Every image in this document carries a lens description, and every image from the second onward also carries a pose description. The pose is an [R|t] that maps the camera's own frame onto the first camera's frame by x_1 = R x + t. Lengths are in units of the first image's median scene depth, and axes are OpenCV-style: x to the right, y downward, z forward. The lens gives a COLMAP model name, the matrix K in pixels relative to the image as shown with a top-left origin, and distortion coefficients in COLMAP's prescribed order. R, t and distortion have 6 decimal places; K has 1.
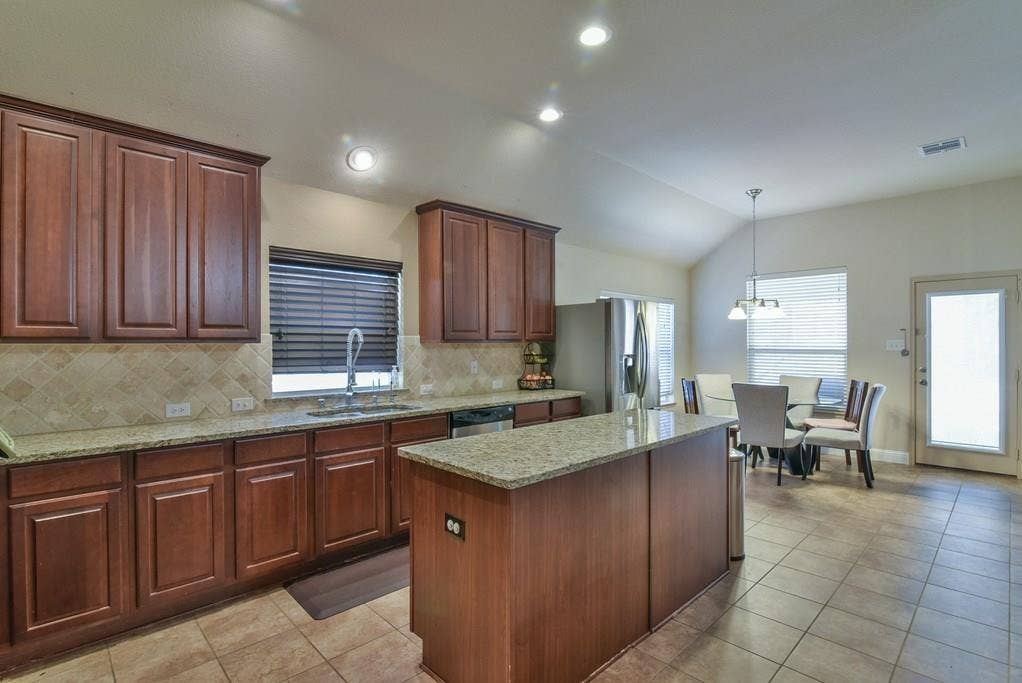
lens RADIAL K [[490.9, 0, 510.0], [0, 490.9, 345.2], [0, 0, 1]] dist [0.000162, -0.000005]
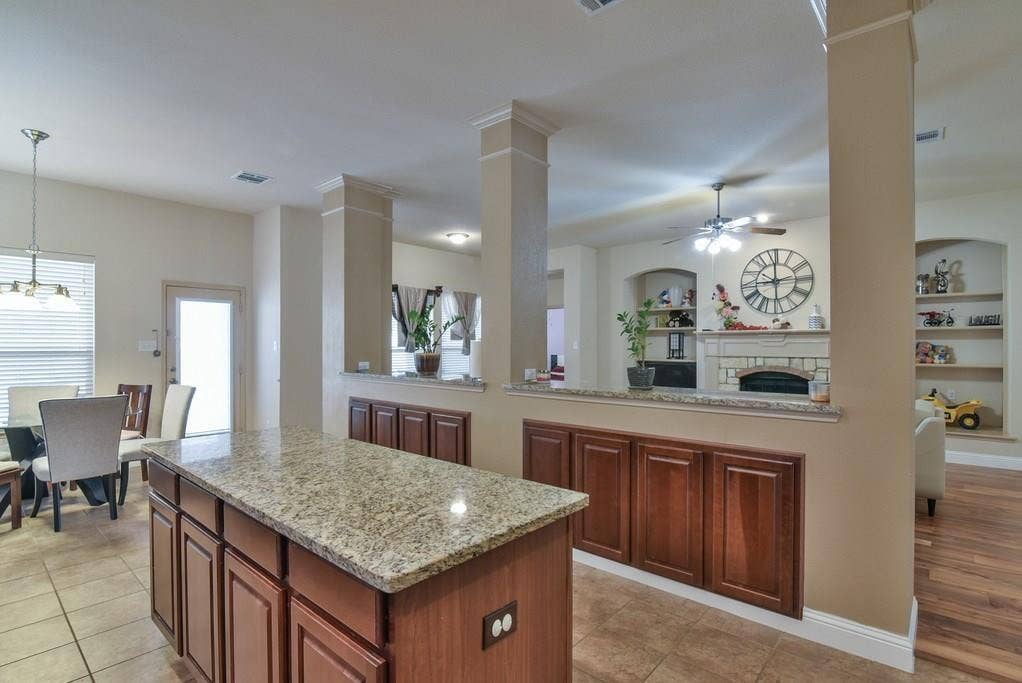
lens RADIAL K [[490.9, 0, 510.6], [0, 490.9, 339.5], [0, 0, 1]] dist [0.000162, -0.000005]
pose [[-0.066393, 0.006416, 0.997773, -0.269013], [0.005971, 0.999964, -0.006033, -0.002636], [-0.997776, 0.005557, -0.066429, 0.358869]]
